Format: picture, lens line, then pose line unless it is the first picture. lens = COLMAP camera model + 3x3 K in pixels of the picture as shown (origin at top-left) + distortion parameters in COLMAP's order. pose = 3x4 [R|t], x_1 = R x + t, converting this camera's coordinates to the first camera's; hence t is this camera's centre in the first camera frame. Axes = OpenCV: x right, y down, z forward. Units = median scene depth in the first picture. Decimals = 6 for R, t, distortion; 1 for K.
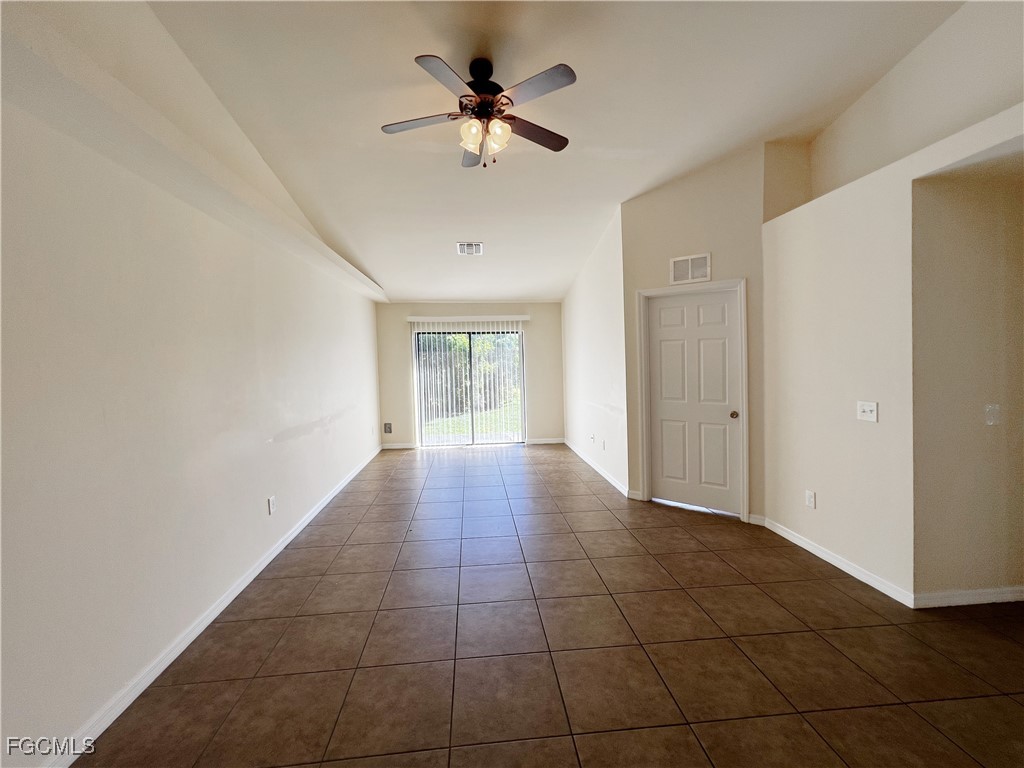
lens RADIAL K [[413.1, 0, 513.6], [0, 413.1, 378.6], [0, 0, 1]] dist [-0.007699, 0.002285]
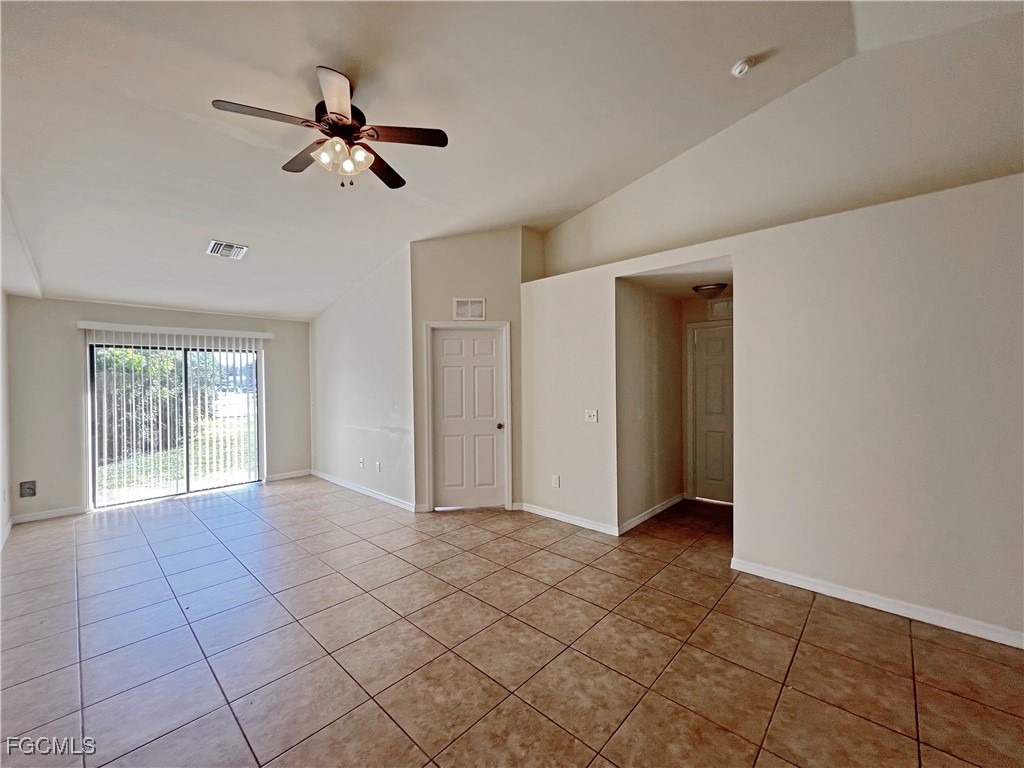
lens RADIAL K [[413.1, 0, 508.6], [0, 413.1, 376.3], [0, 0, 1]] dist [-0.007699, 0.002285]
pose [[0.749839, 0.011351, 0.661523, -0.333399], [0.031000, 0.998152, -0.052266, 0.001280], [-0.660894, 0.059699, 0.748101, 0.024275]]
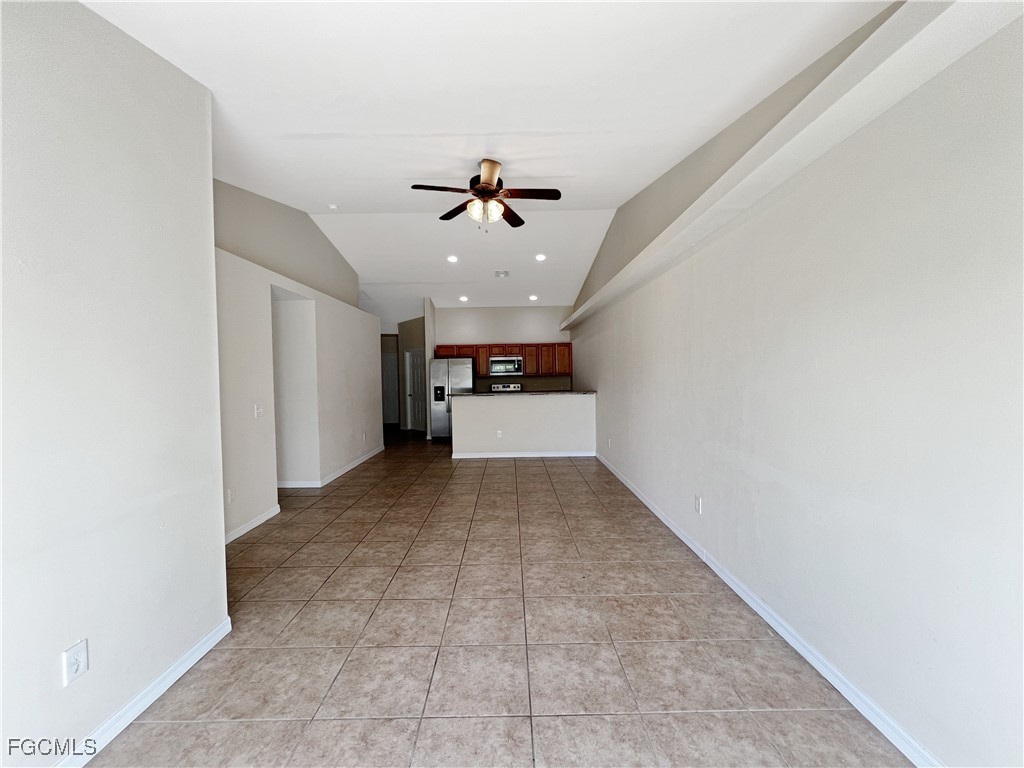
lens RADIAL K [[413.1, 0, 509.2], [0, 413.1, 384.8], [0, 0, 1]] dist [-0.007699, 0.002285]
pose [[-0.993745, 0.028751, 0.107907, -0.221965], [0.037212, 0.996318, 0.077233, -0.094332], [-0.105290, 0.080766, -0.991156, 1.985463]]
